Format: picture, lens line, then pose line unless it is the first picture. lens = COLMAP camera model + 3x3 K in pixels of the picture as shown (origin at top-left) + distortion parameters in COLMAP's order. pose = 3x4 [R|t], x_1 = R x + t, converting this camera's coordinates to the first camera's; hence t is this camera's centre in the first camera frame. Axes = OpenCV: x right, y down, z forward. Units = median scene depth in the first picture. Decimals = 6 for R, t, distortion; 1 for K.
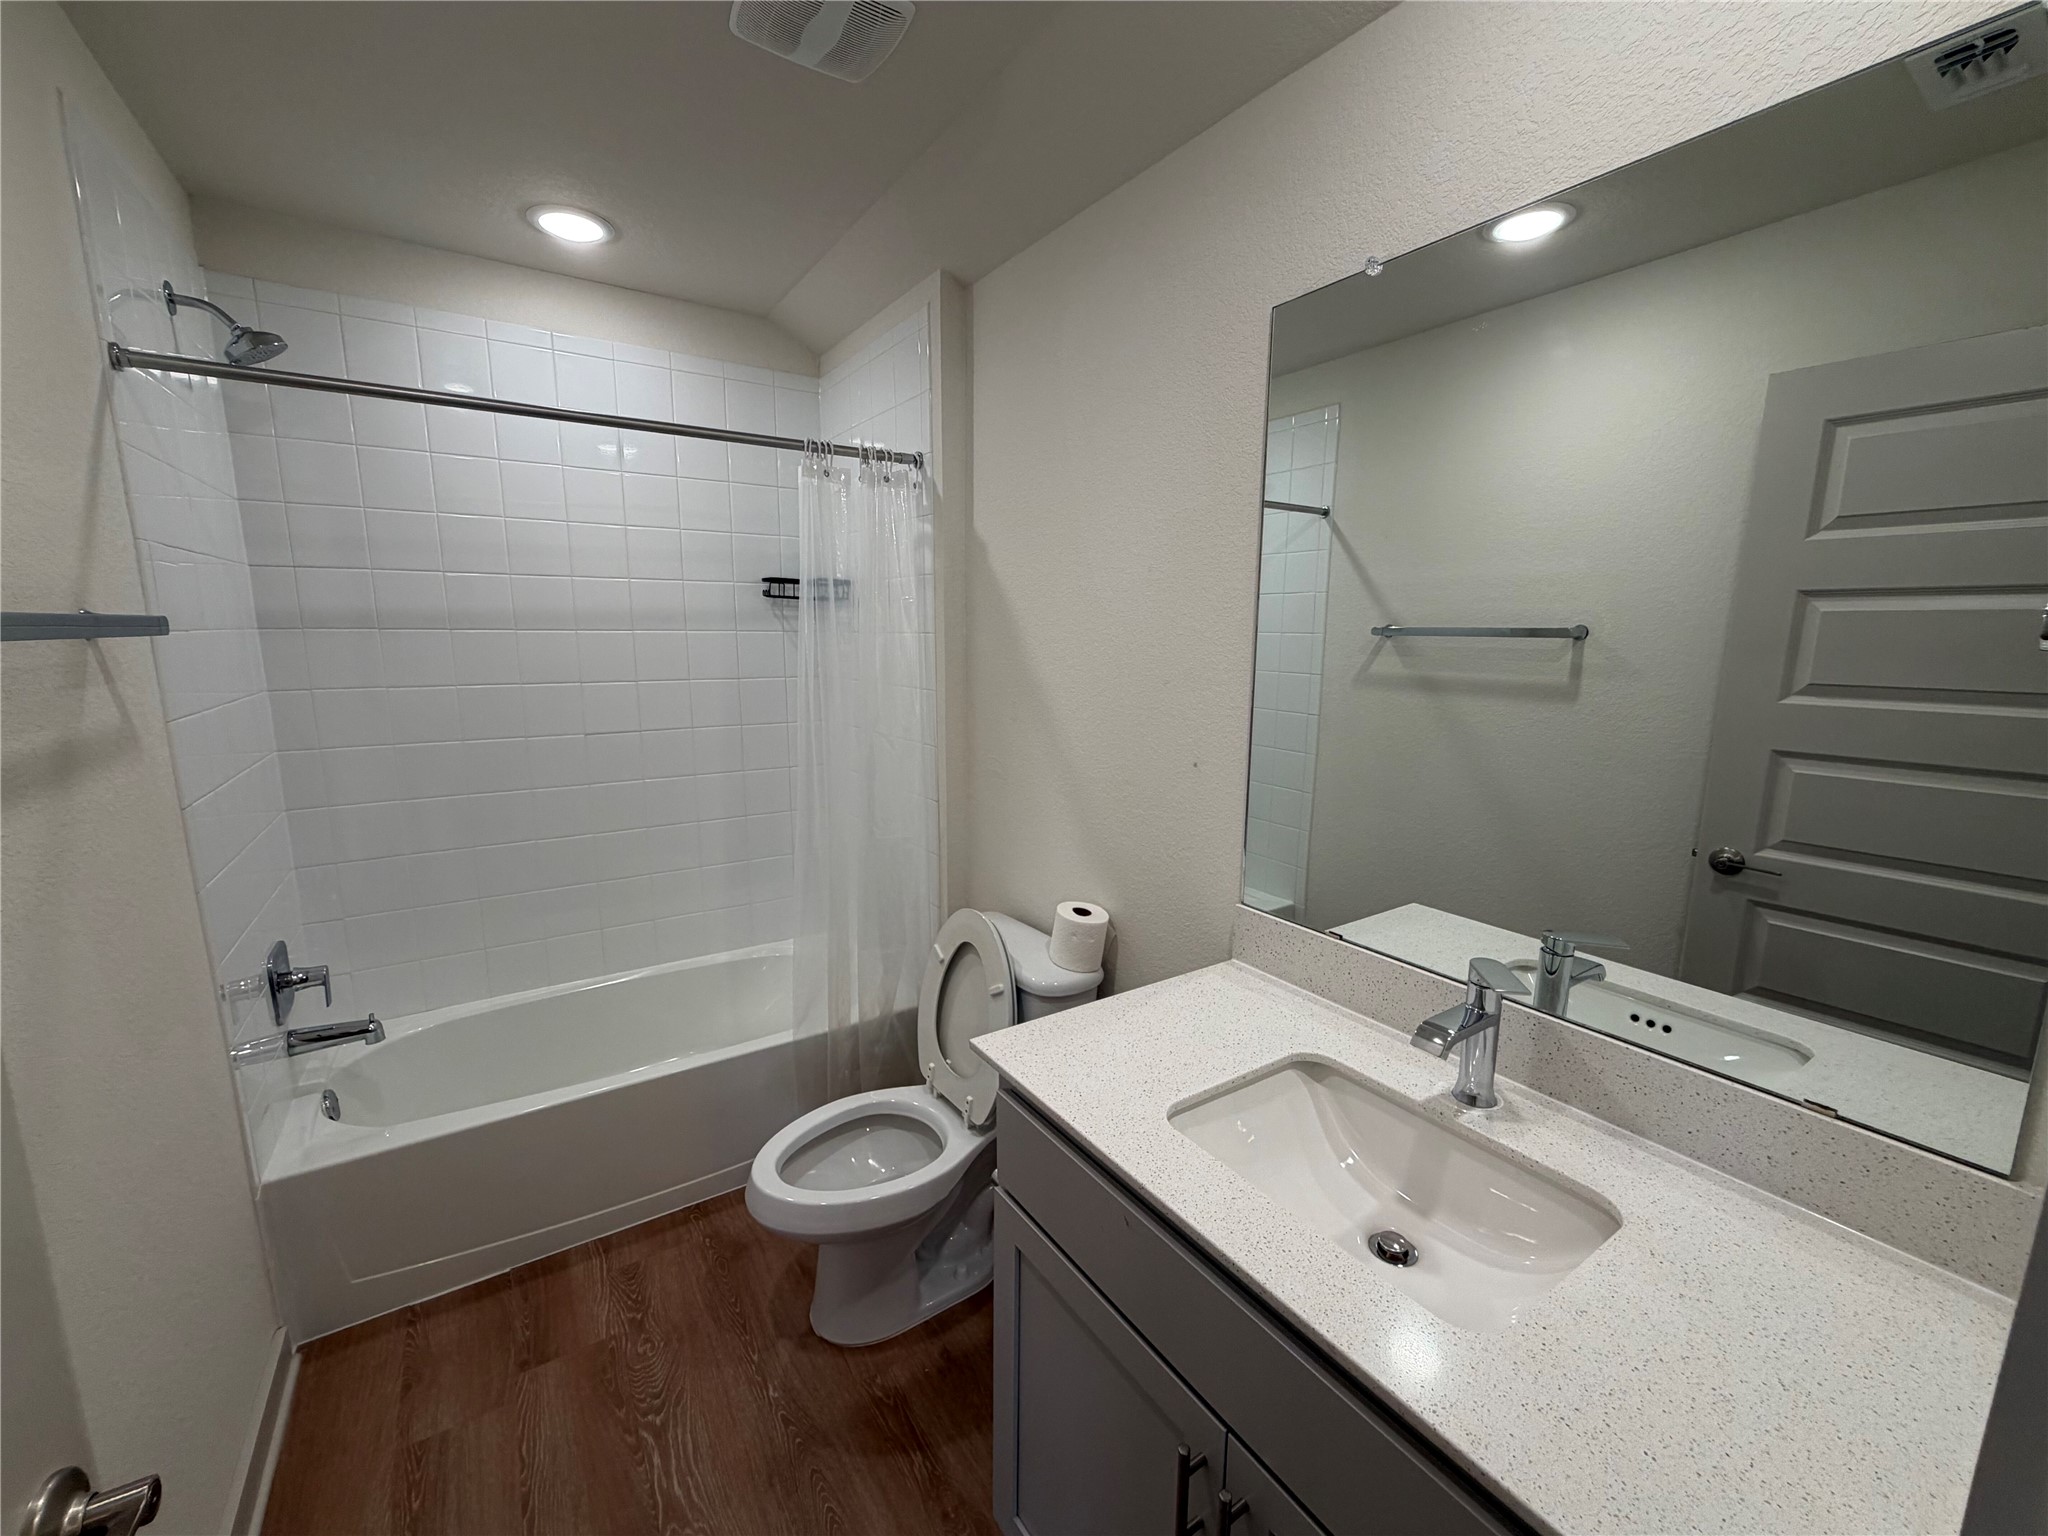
lens RADIAL K [[810.5, 0, 1017.1], [0, 810.5, 767.5], [0, 0, 1]] dist [-0.000017, 0.000676]
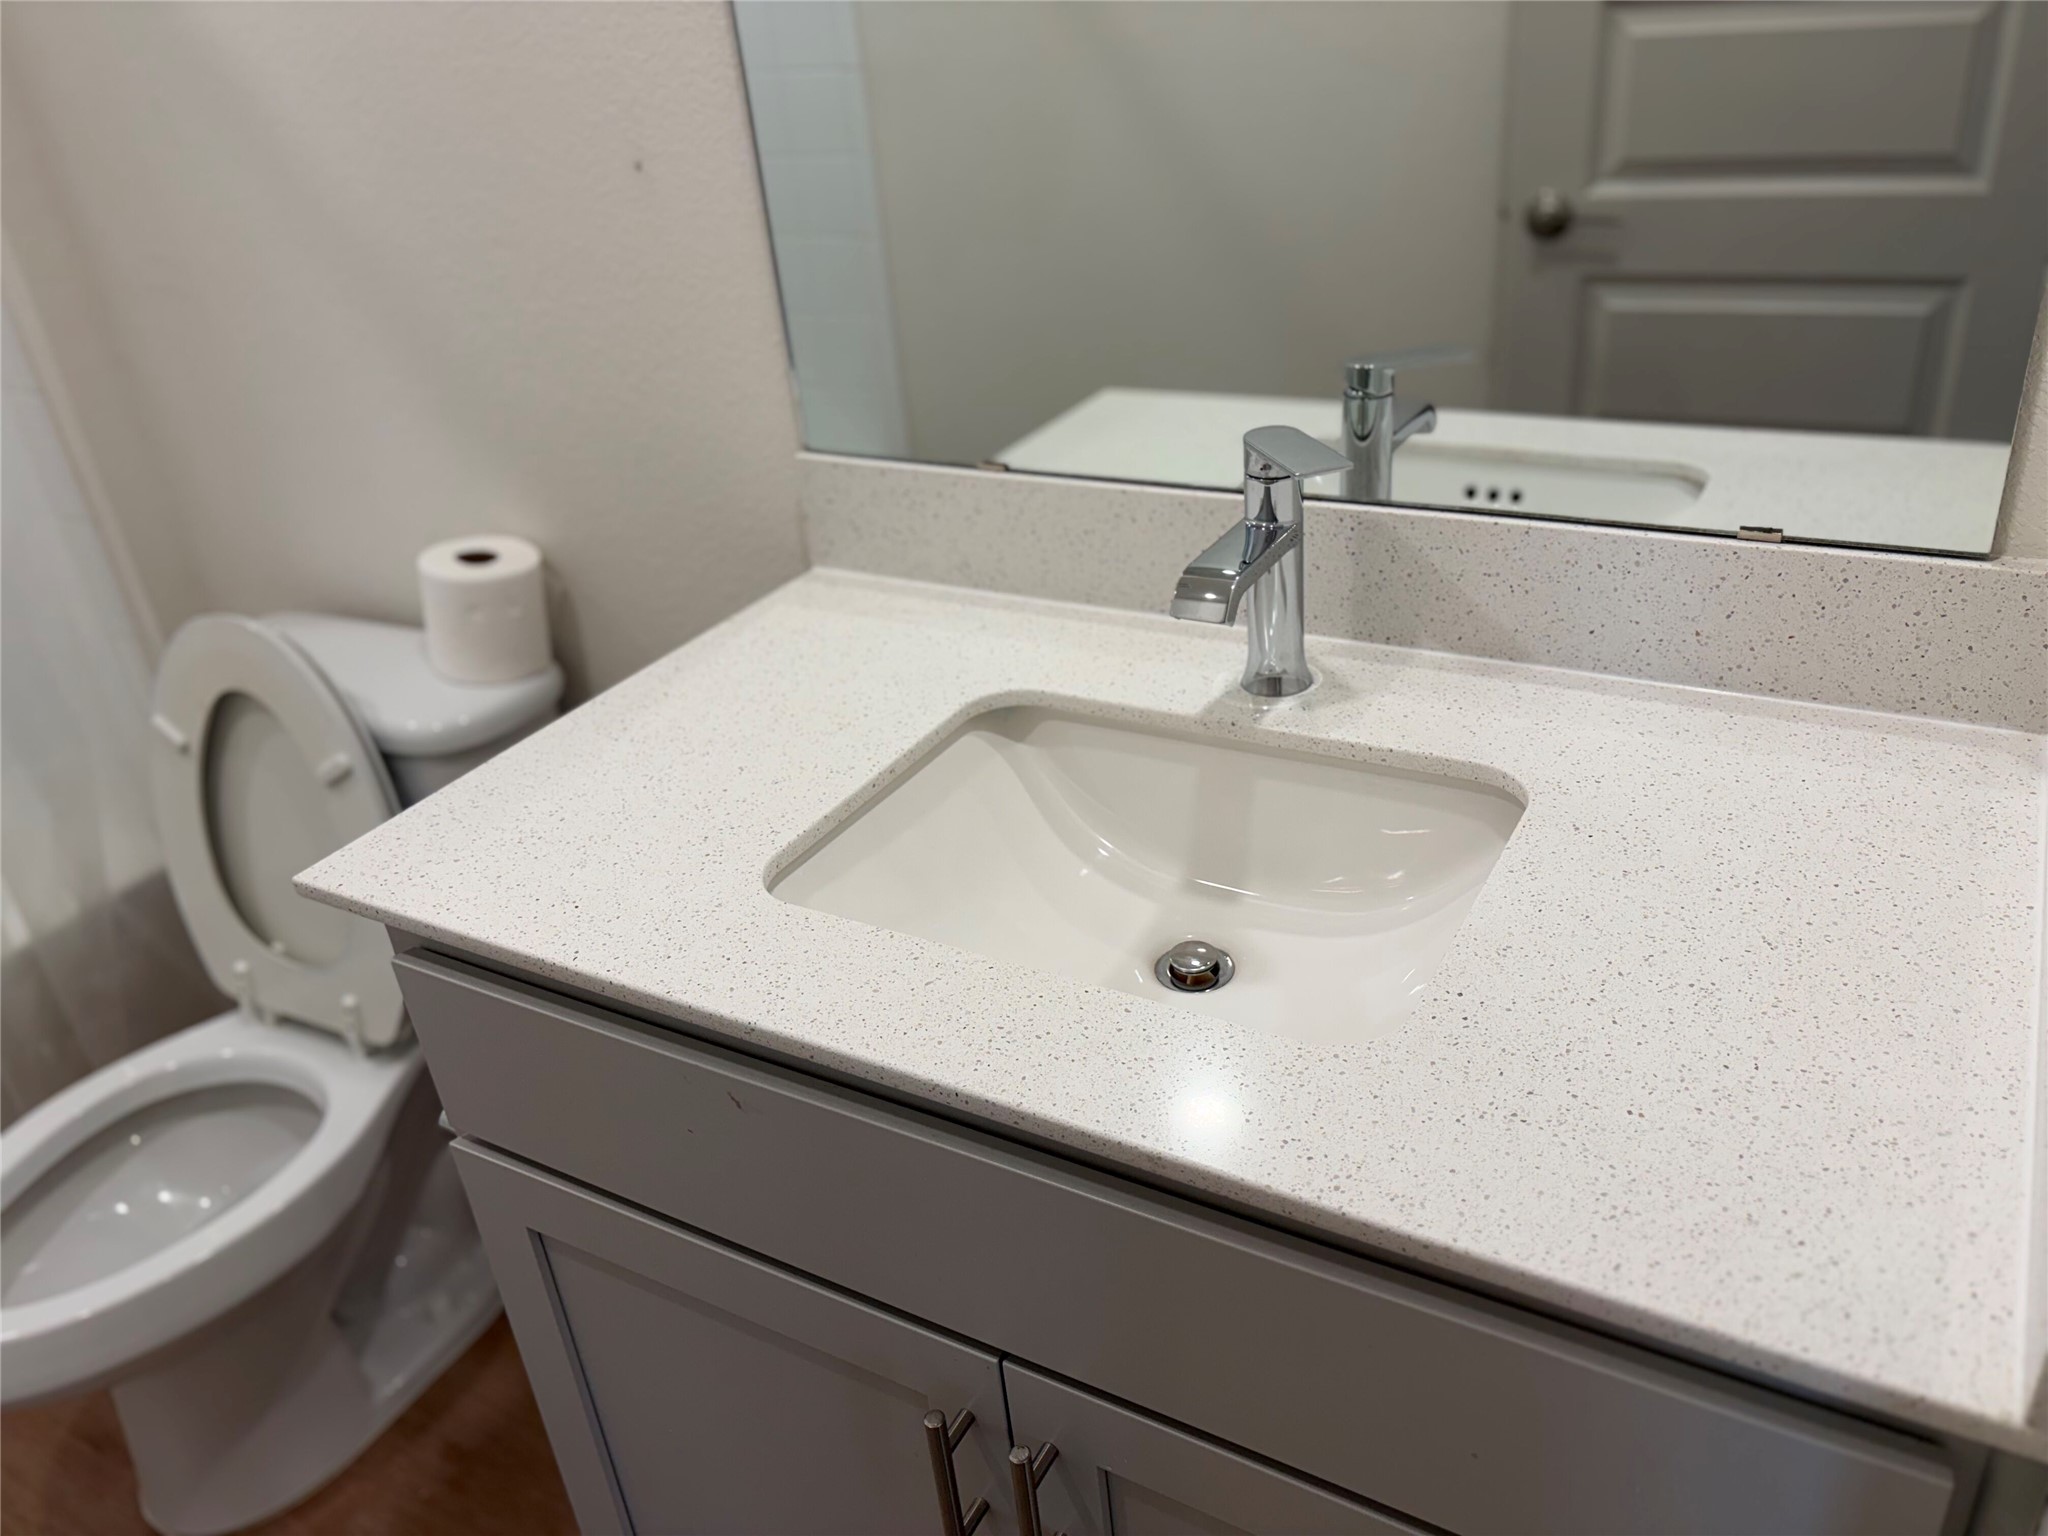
lens RADIAL K [[1550.0, 0, 1021.6], [0, 1550.0, 775.8], [0, 0, 1]] dist [0.045361, -0.049858]
pose [[0.888563, -0.293911, 0.352238, 0.011270], [0.169066, 0.923570, 0.344145, 0.064160], [-0.426464, -0.246243, 0.870340, 0.119331]]
